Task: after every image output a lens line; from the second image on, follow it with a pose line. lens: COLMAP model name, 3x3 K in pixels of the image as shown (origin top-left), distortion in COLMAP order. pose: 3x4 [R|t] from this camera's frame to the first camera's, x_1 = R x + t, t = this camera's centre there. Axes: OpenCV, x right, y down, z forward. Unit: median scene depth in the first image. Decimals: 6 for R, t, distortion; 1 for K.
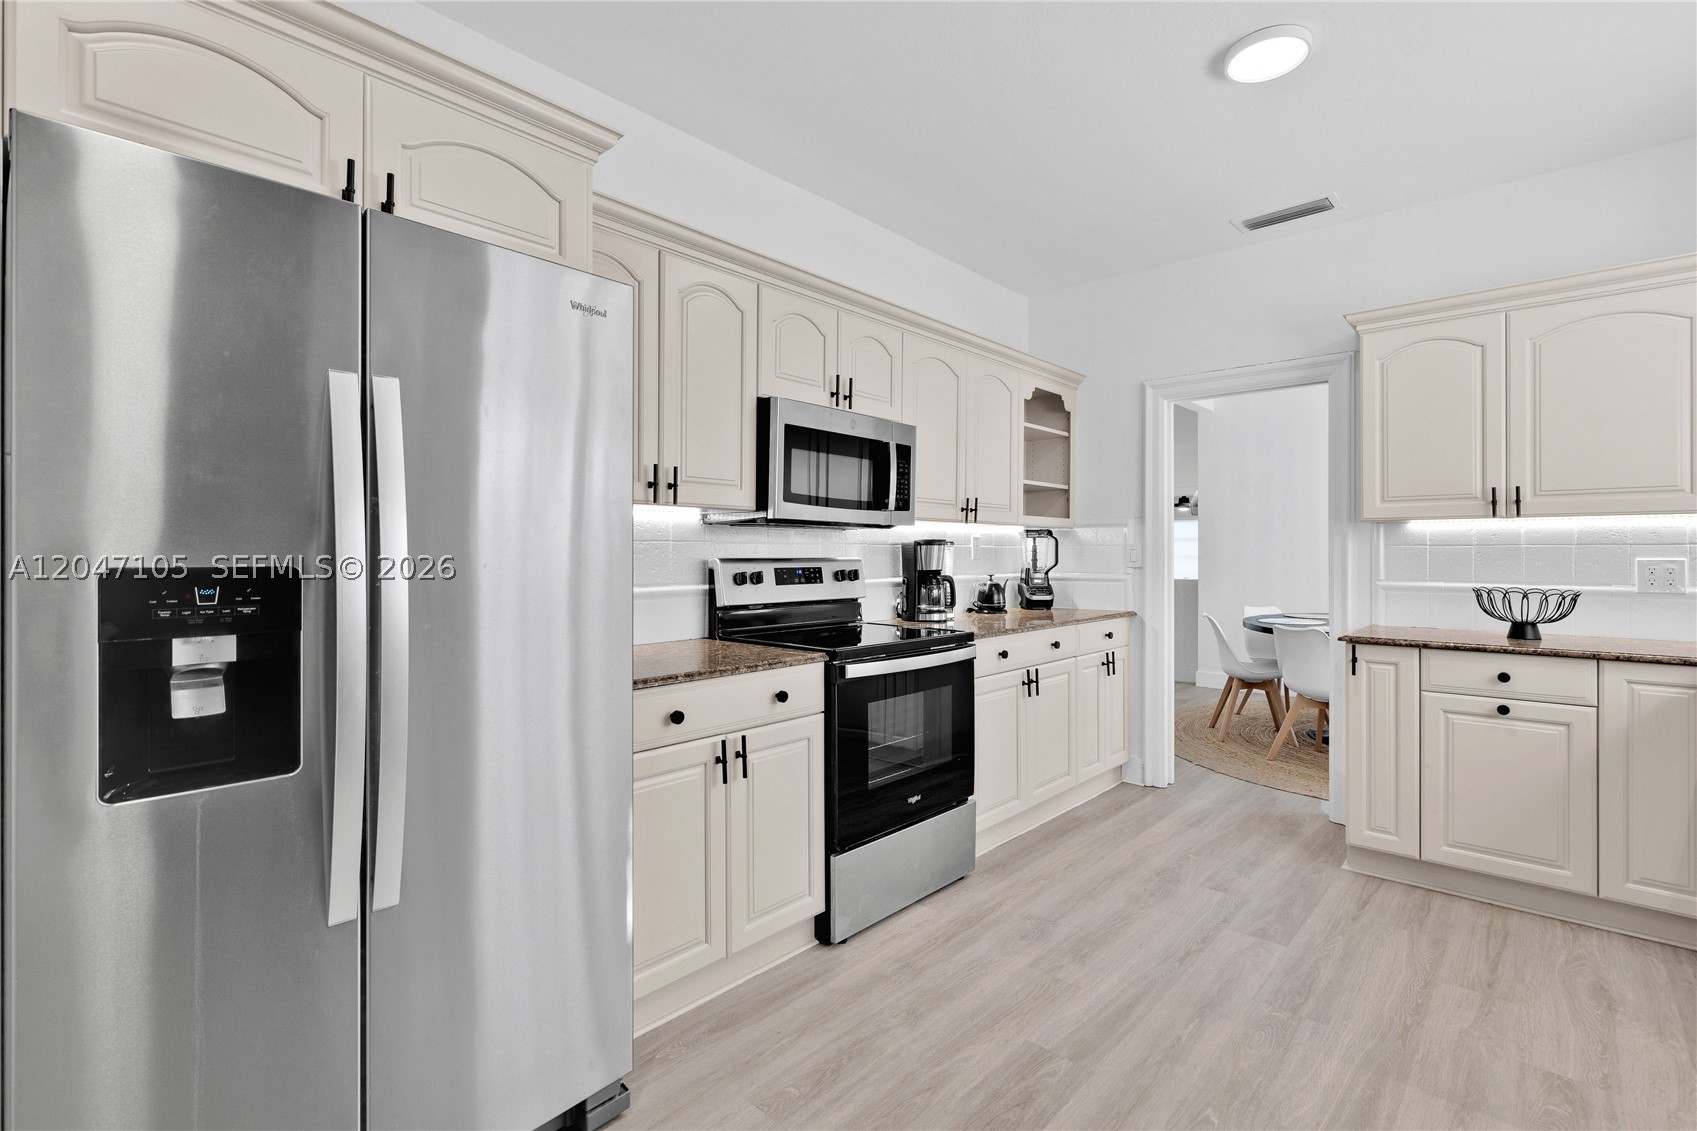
lens RADIAL K [[820.4, 0, 852.4], [0, 820.4, 553.7], [0, 0, 1]] dist [0.000380, 0.000171]
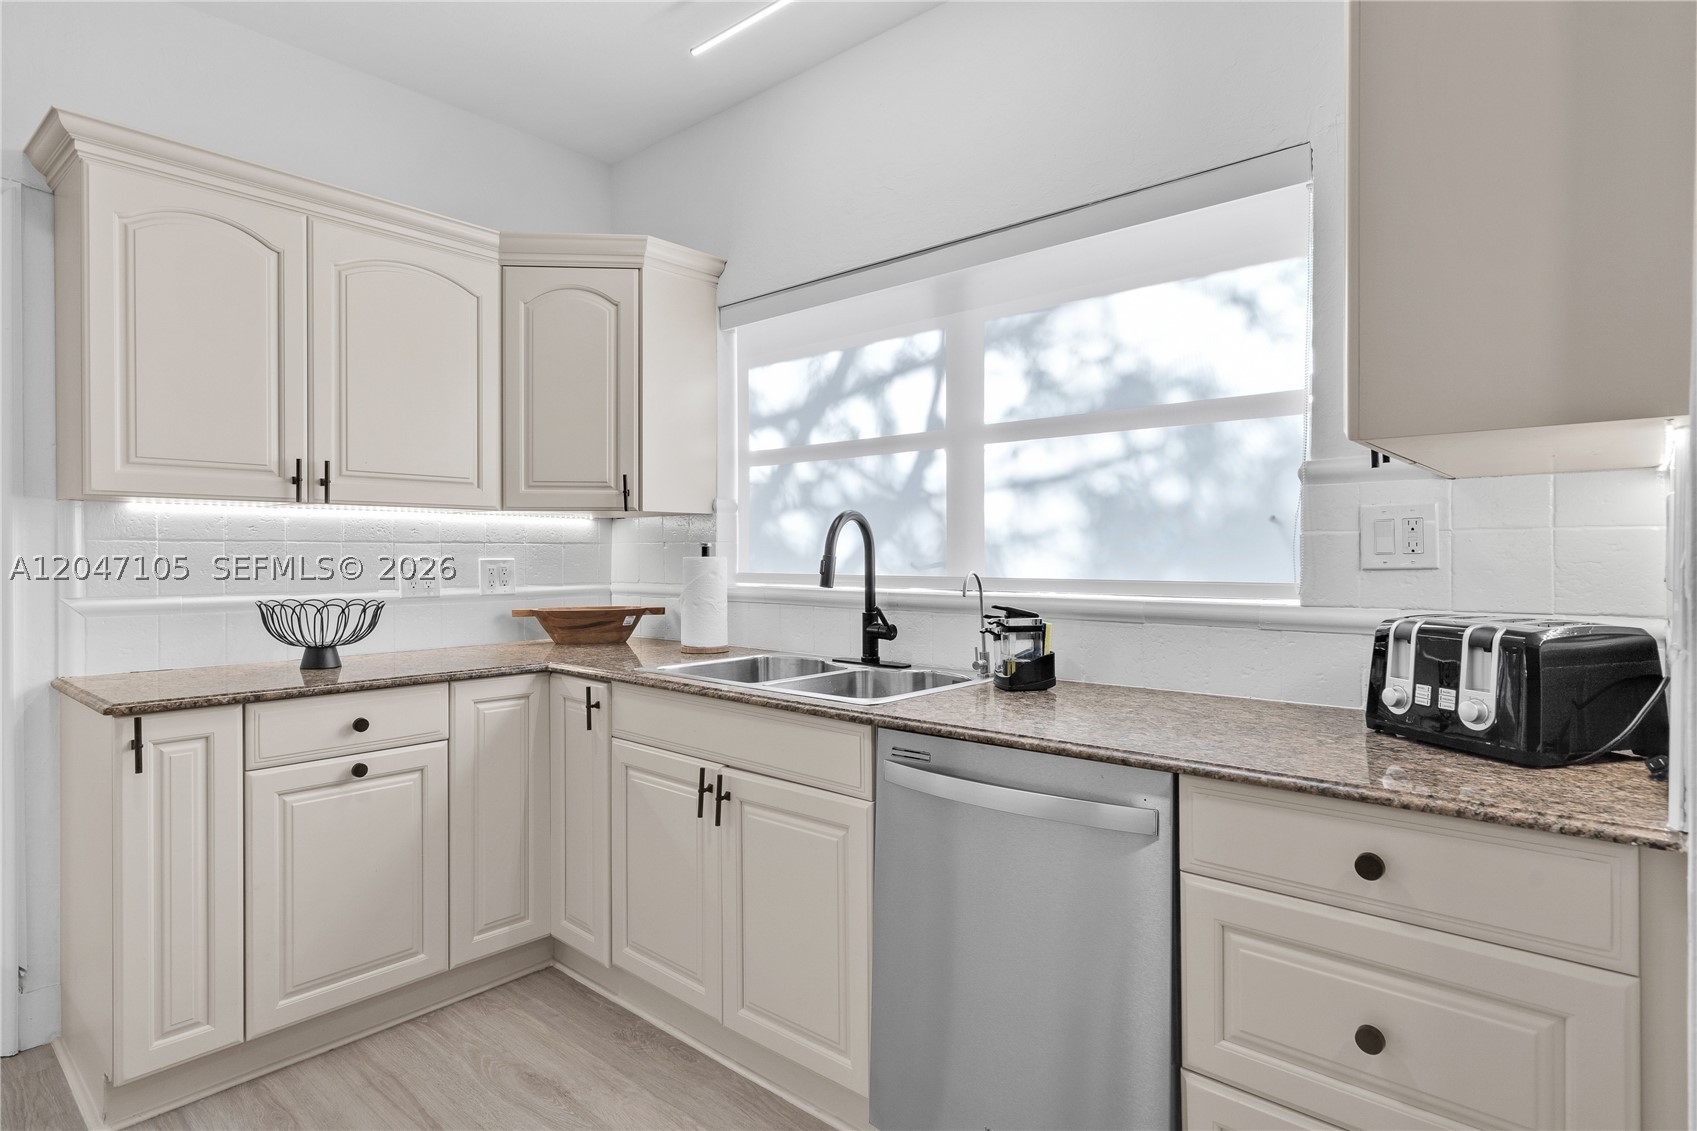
lens RADIAL K [[896.1, 0, 849.1], [0, 896.1, 564.1], [0, 0, 1]] dist [0.004060, 0.000449]
pose [[-0.012624, -0.006822, 0.999897, 0.003282], [-0.000197, 0.999977, 0.006820, 0.004190], [-0.999920, -0.000111, -0.012625, 0.543787]]
